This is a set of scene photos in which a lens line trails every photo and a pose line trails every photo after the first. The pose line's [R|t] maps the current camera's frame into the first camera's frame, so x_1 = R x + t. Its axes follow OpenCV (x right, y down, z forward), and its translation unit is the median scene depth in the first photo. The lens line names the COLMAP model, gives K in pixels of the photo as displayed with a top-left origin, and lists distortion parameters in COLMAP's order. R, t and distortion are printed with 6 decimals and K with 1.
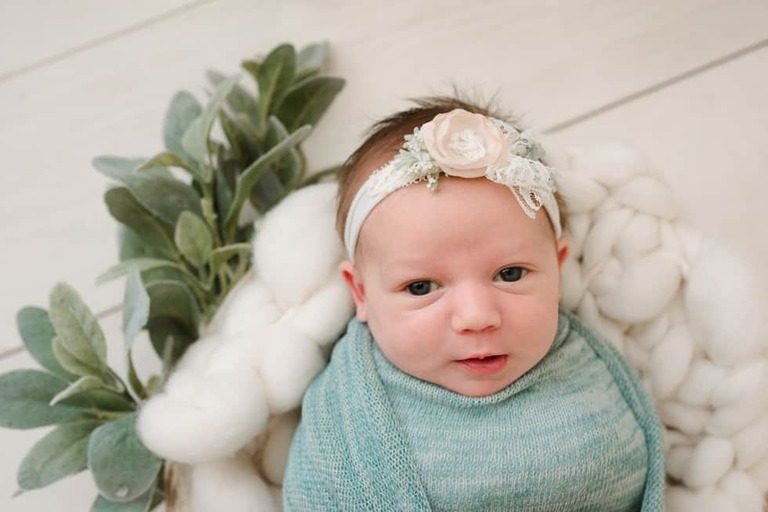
lens RADIAL K [[777.3, 0, 386.3], [0, 777.3, 269.4], [0, 0, 1]] dist [-0.009654, -0.005223]
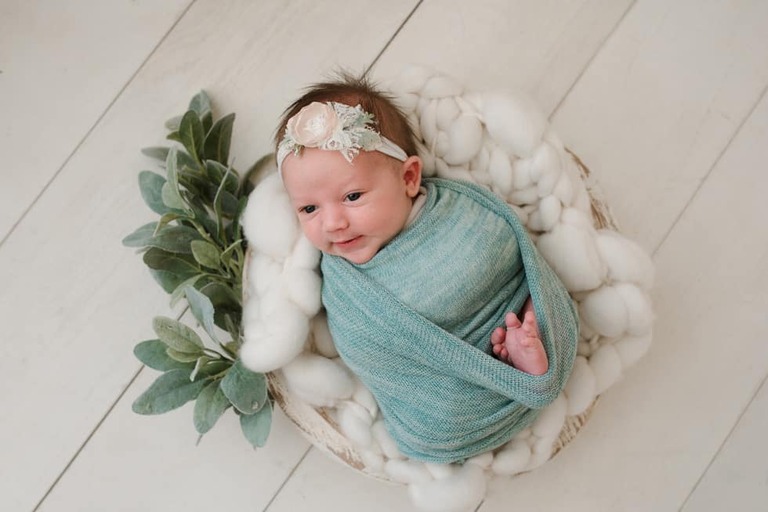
lens RADIAL K [[777.3, 0, 386.3], [0, 777.3, 269.4], [0, 0, 1]] dist [-0.009654, -0.005223]
pose [[0.860352, -0.506975, 0.052643, -0.036460], [0.497087, 0.857408, 0.133254, -0.043196], [-0.112692, -0.088477, 0.989683, -0.625807]]
